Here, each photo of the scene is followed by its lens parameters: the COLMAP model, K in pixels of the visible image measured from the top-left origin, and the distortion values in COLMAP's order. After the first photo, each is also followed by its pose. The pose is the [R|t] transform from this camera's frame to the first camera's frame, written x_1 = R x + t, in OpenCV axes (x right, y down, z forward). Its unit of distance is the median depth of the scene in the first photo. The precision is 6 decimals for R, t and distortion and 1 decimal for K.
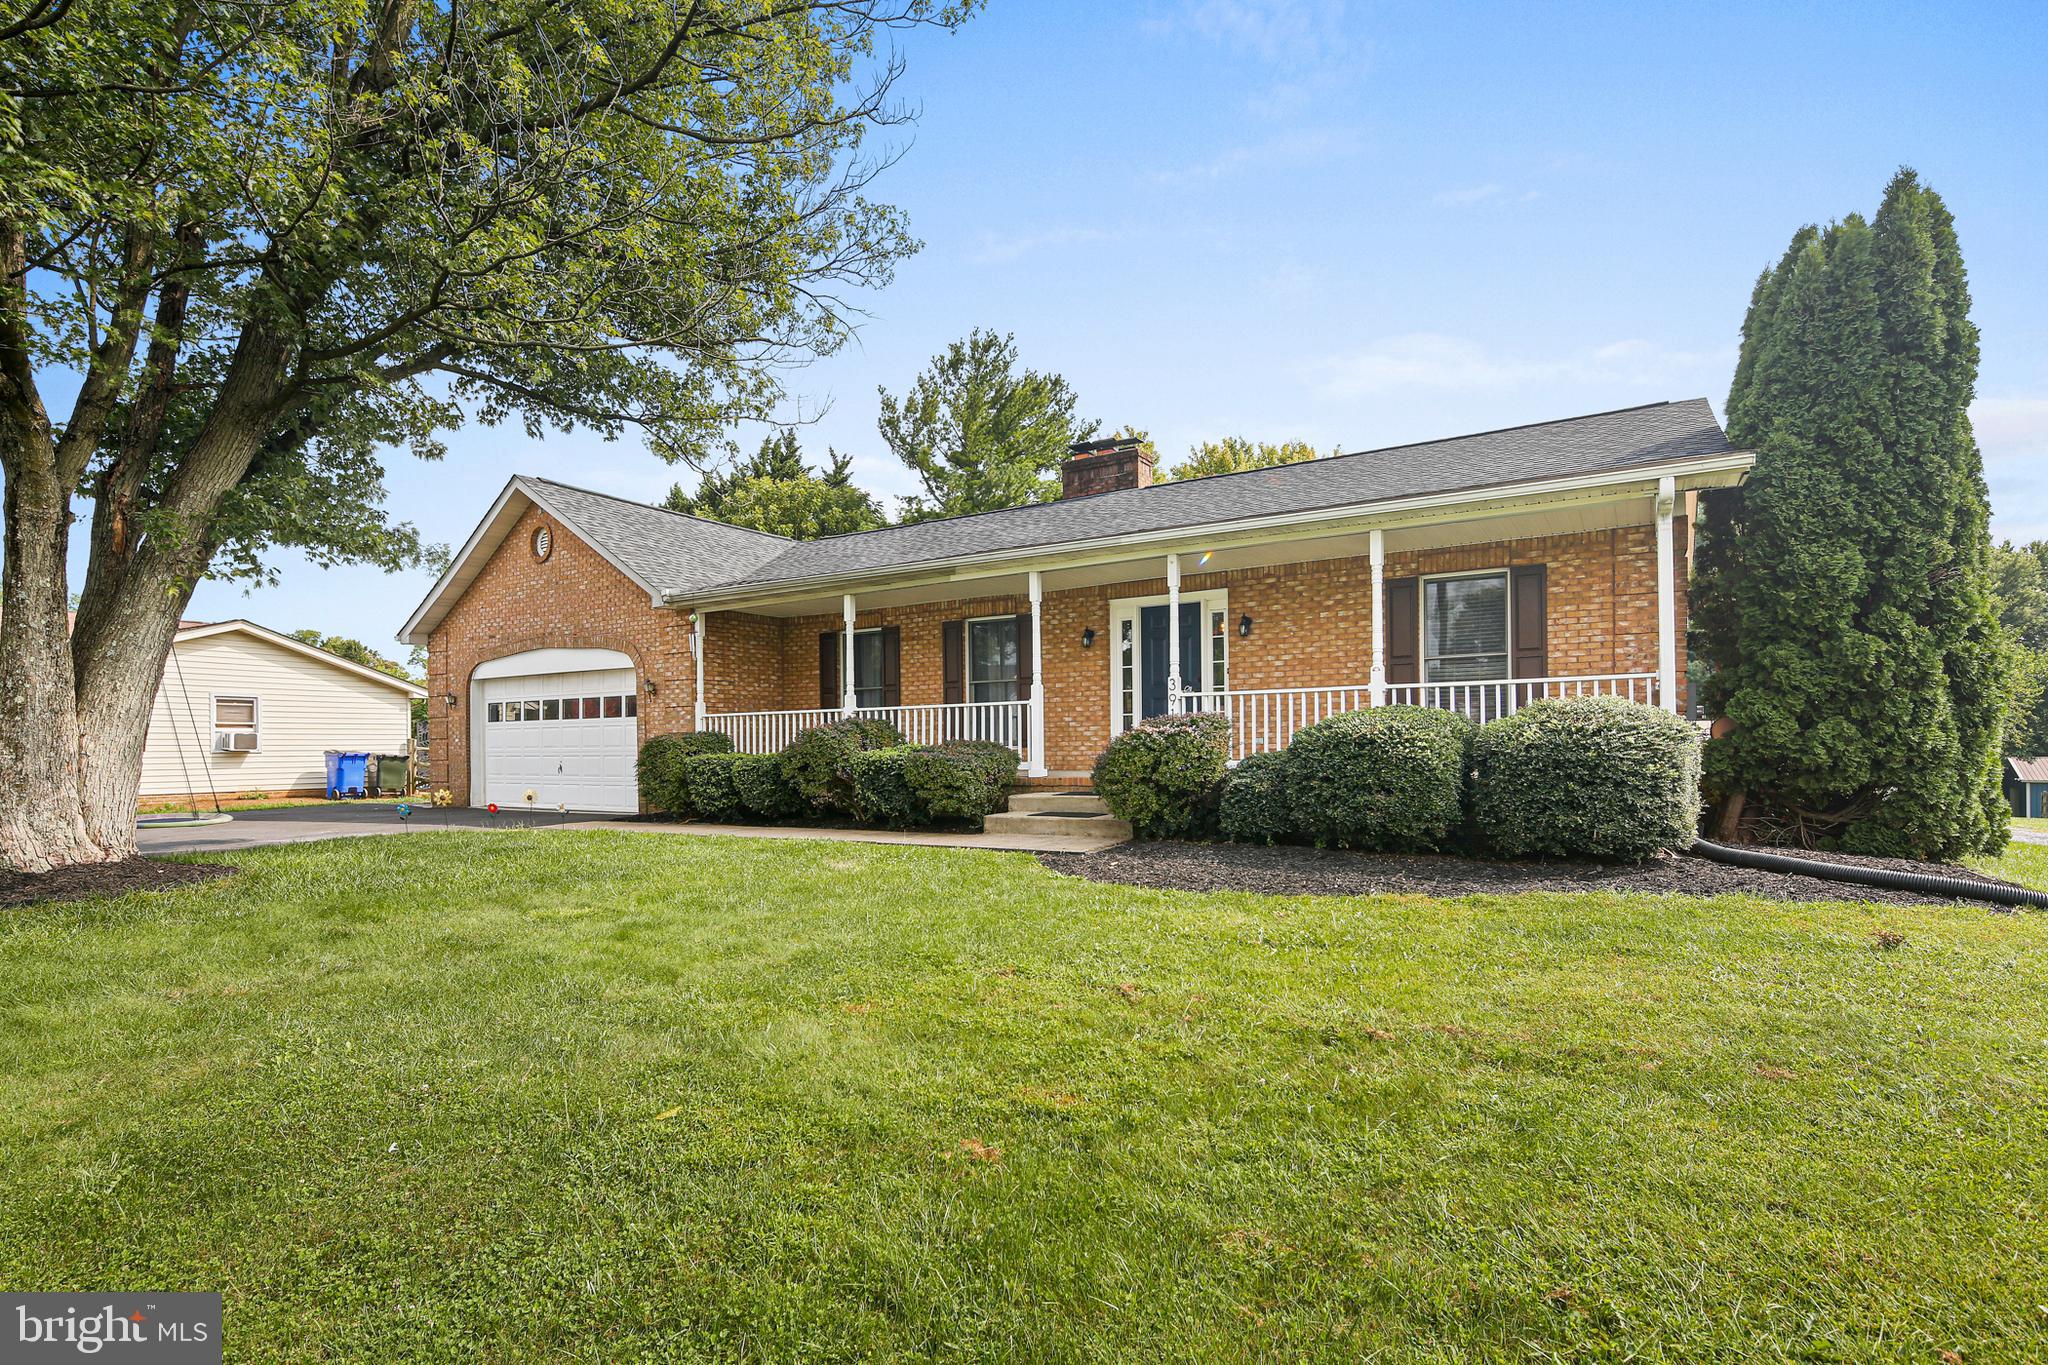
lens RADIAL K [[993.9, 0, 1024.0], [0, 993.9, 682.5], [0, 0, 1]] dist [0.000549, -0.000402]
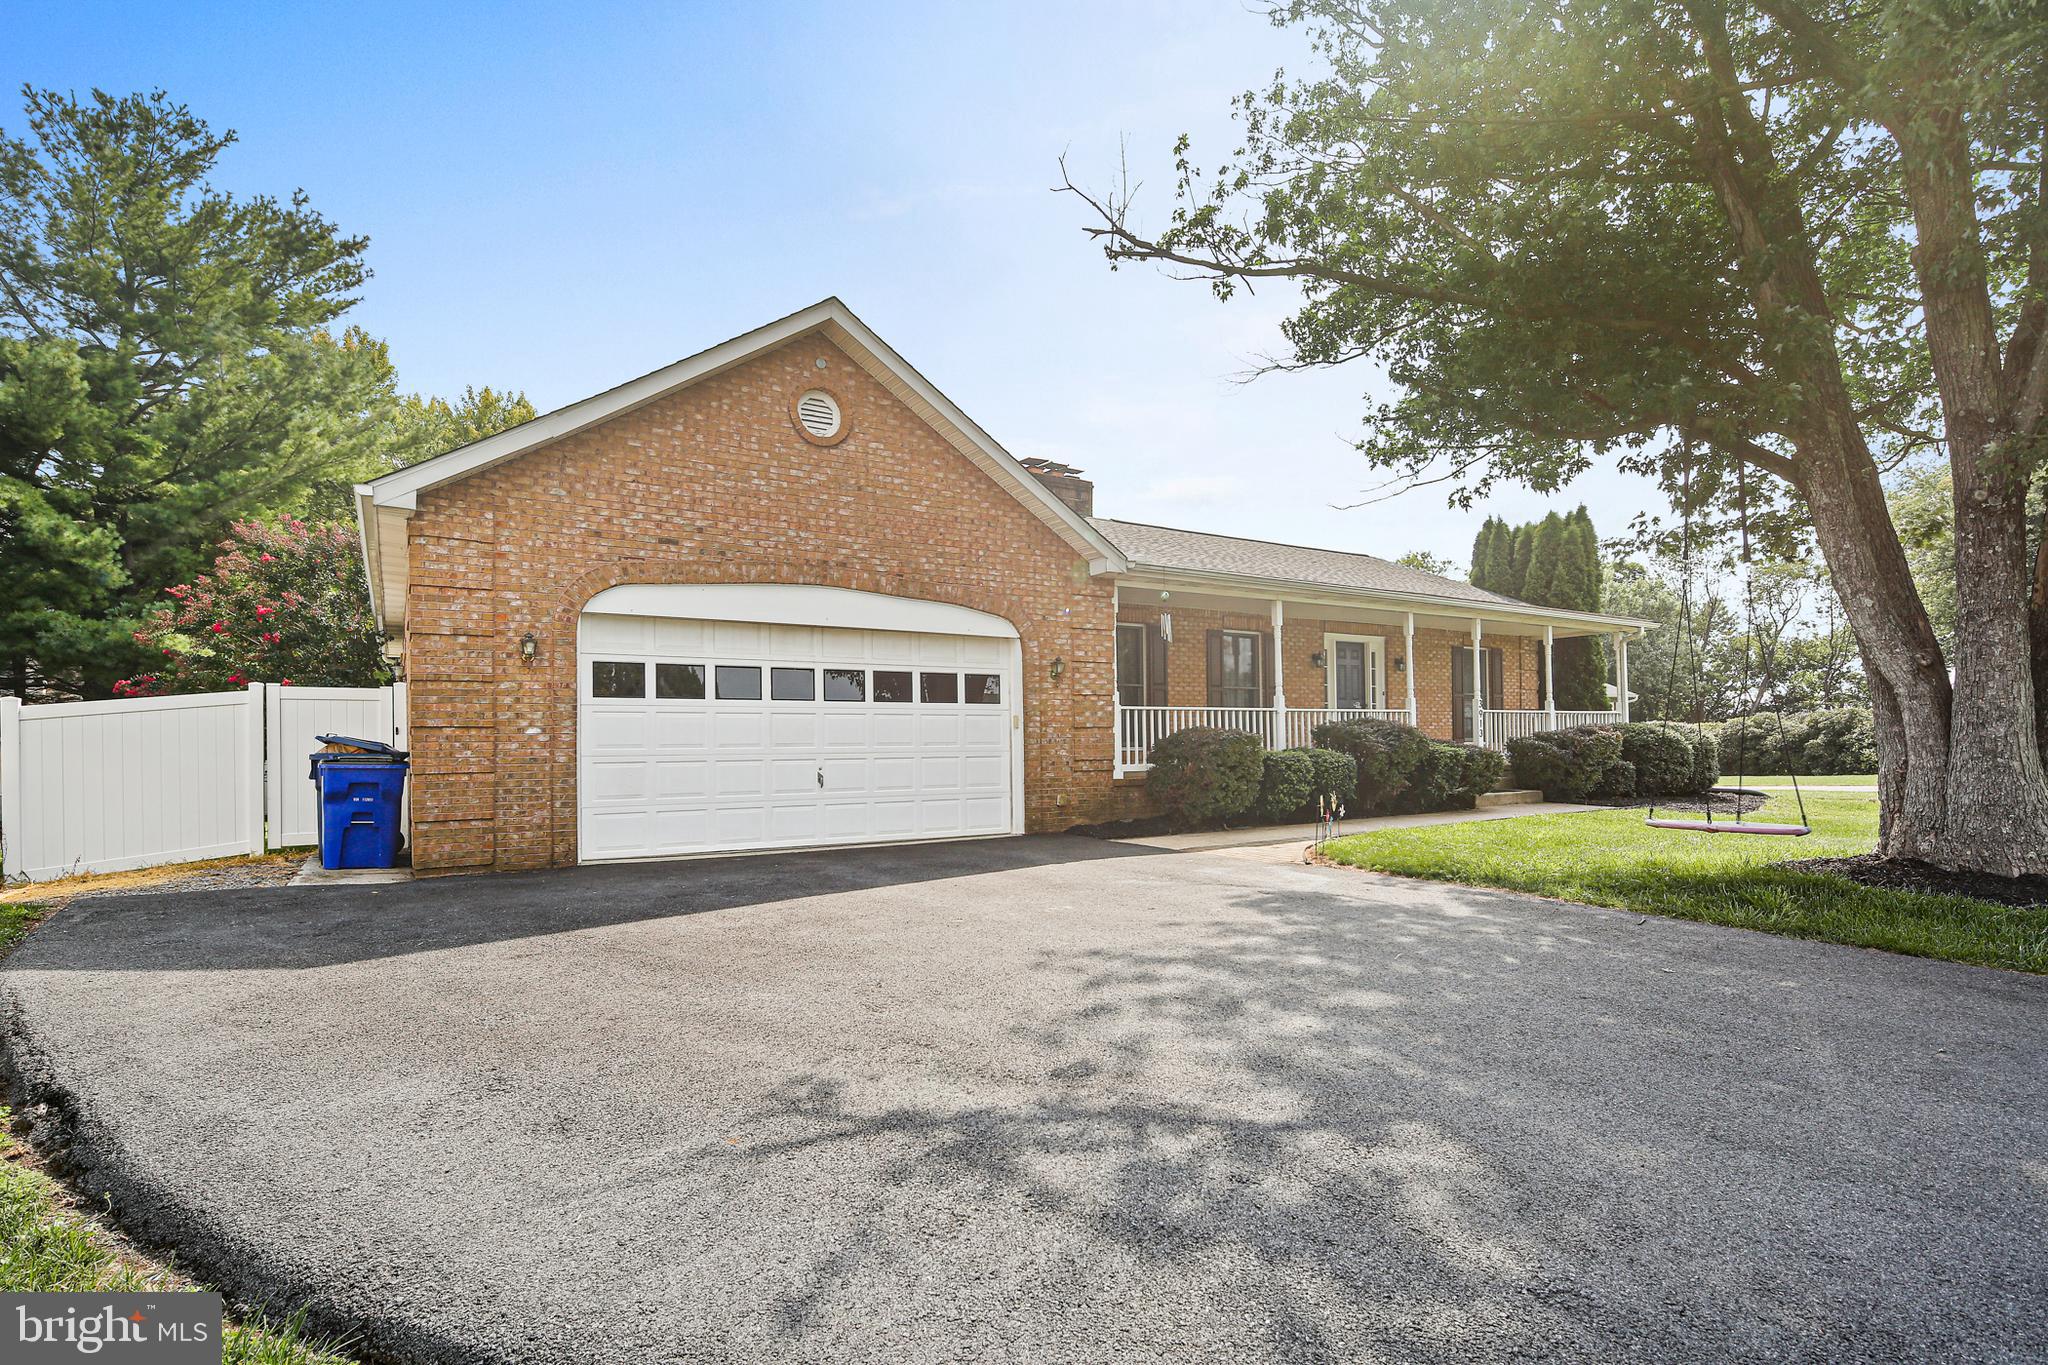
lens RADIAL K [[993.9, 0, 1024.0], [0, 993.9, 682.5], [0, 0, 1]] dist [0.000549, -0.000402]
pose [[0.442002, 0.065069, 0.894651, -1.051363], [-0.047549, 0.997663, -0.049069, 0.054355], [-0.895753, -0.020851, 0.444063, 0.658101]]
